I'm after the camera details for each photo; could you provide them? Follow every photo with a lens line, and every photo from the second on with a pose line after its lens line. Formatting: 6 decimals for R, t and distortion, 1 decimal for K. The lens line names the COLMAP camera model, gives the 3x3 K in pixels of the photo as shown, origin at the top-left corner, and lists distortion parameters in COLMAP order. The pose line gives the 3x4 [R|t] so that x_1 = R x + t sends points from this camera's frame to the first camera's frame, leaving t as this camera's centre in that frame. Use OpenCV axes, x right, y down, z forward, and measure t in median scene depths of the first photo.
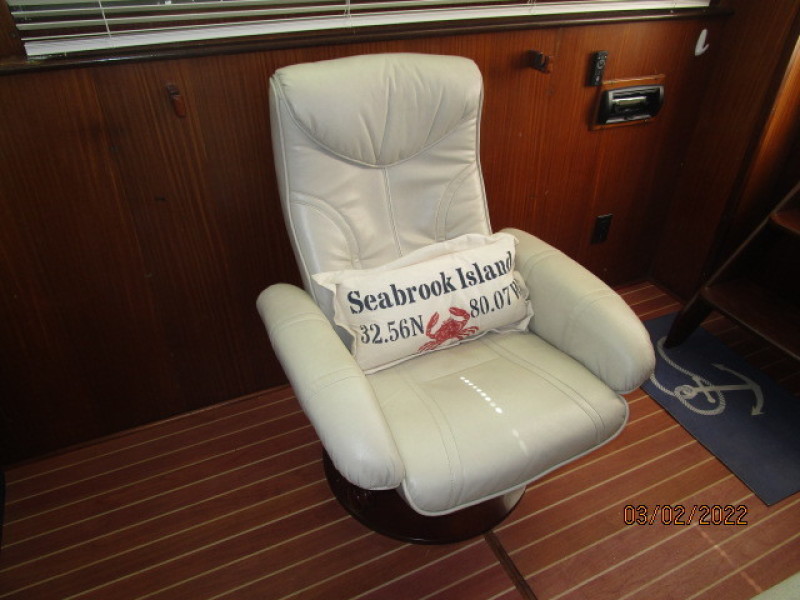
lens RADIAL K [[567.7, 0, 397.2], [0, 567.7, 299.9], [0, 0, 1]] dist [-0.045933, 0.031095]
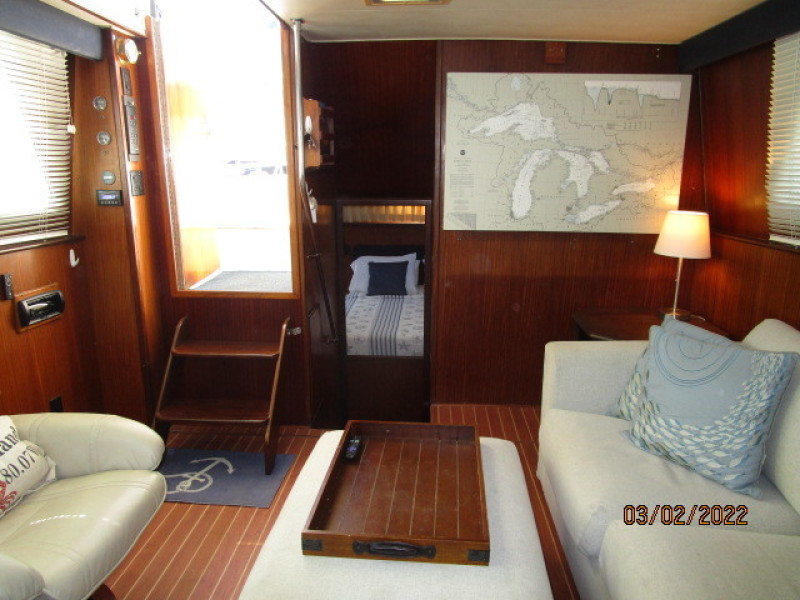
lens RADIAL K [[567.7, 0, 397.2], [0, 567.7, 299.9], [0, 0, 1]] dist [-0.045933, 0.031095]
pose [[0.472600, -0.206093, 0.856840, -0.374857], [0.517379, 0.851967, -0.080445, 0.204485], [-0.713420, 0.481330, 0.509268, -0.307251]]
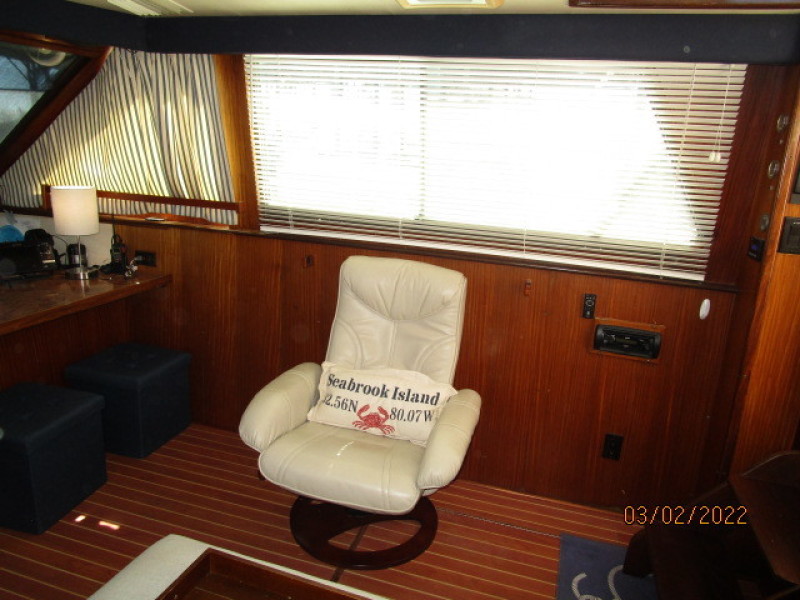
lens RADIAL K [[567.7, 0, 397.2], [0, 567.7, 299.9], [0, 0, 1]] dist [-0.045933, 0.031095]
pose [[0.746666, 0.202772, -0.633541, 1.022430], [-0.430584, 0.873287, -0.227962, 0.088556], [0.507039, 0.443004, 0.739364, -0.263359]]
